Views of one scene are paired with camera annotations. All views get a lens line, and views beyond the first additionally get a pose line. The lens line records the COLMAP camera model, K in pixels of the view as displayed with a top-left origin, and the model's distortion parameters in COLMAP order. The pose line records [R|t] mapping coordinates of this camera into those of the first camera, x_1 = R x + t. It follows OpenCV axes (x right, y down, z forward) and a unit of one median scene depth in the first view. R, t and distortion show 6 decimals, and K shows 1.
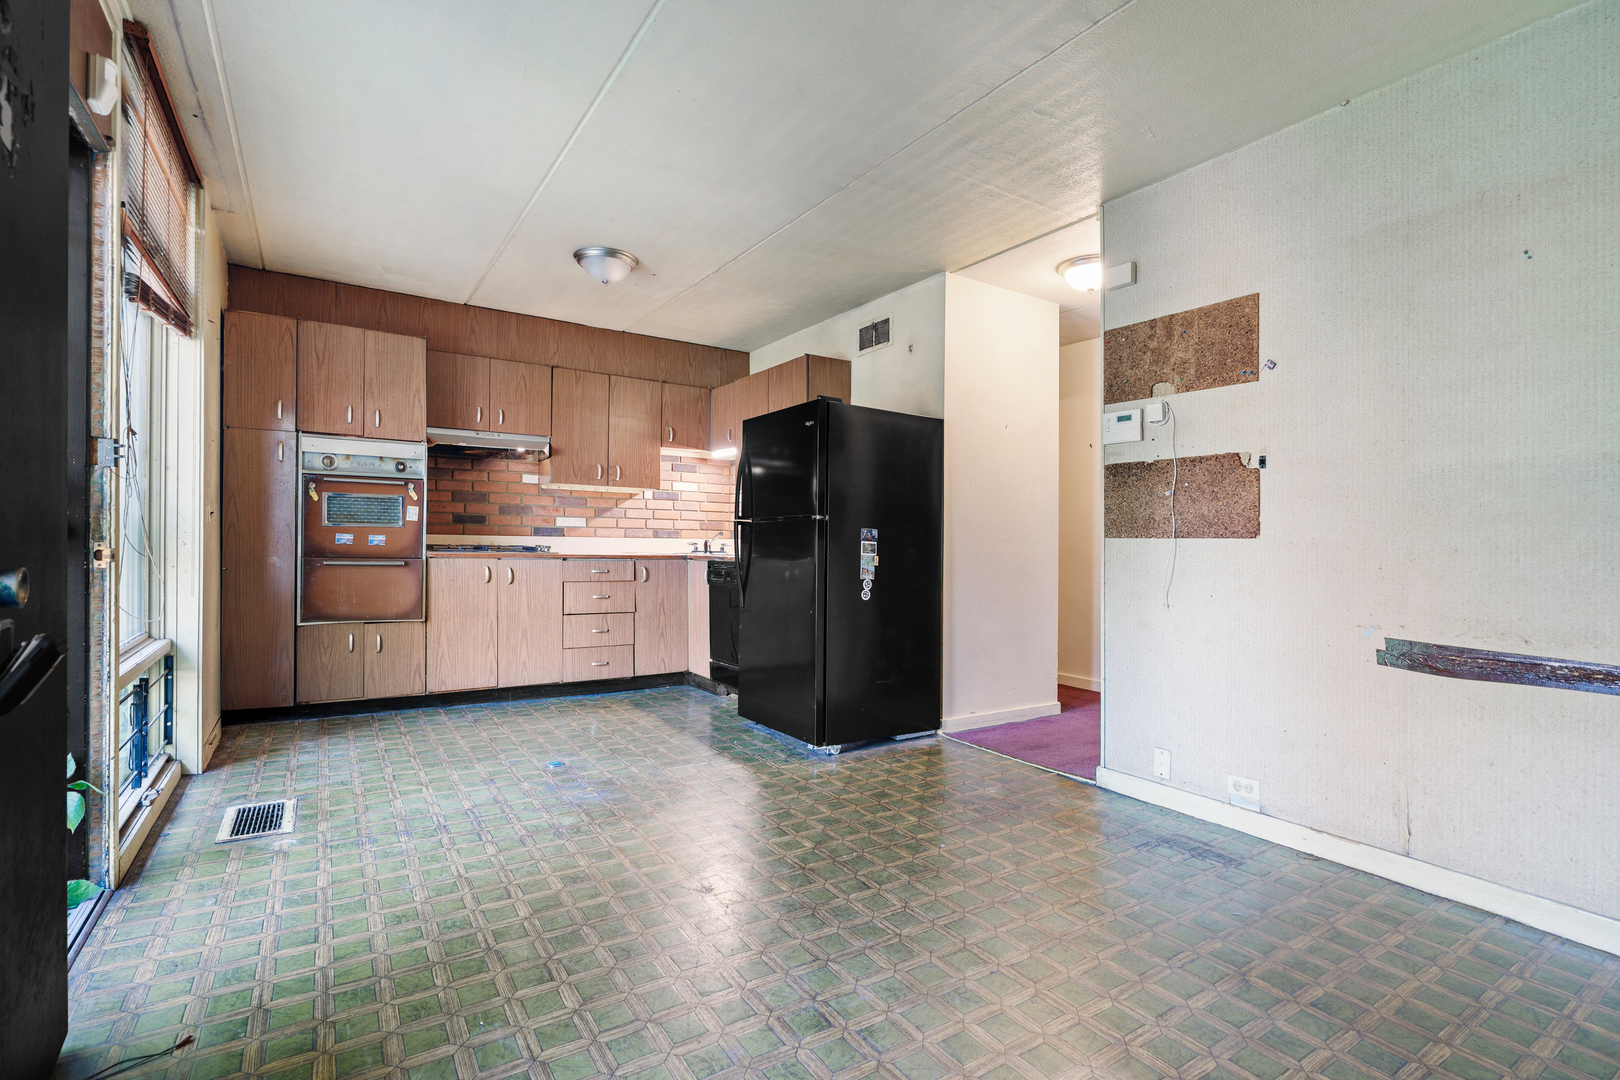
lens RADIAL K [[752.8, 0, 812.9], [0, 752.8, 534.9], [0, 0, 1]] dist [-0.004835, 0.001577]
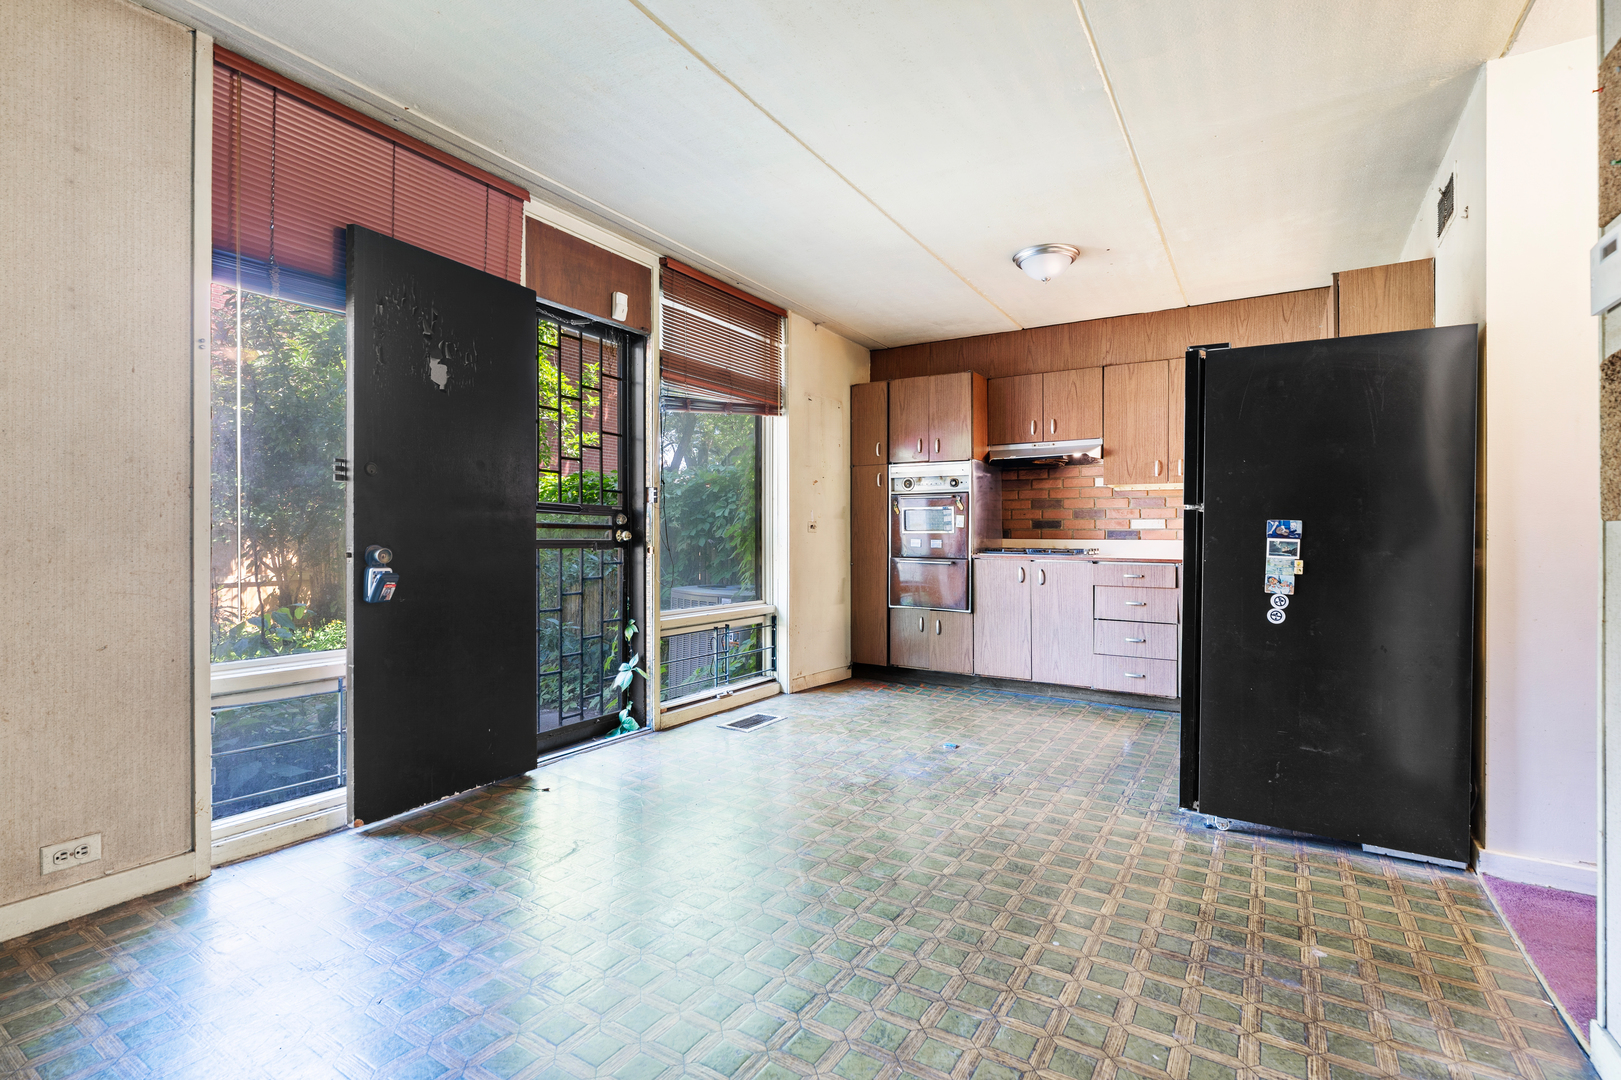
lens RADIAL K [[753.2, 0, 809.9], [0, 753.2, 546.5], [0, 0, 1]] dist [-0.004835, 0.001577]
pose [[0.417481, -0.004846, -0.908673, 0.485895], [0.007138, 0.999972, -0.002054, 0.013348], [0.908658, -0.005628, 0.417504, 0.305422]]
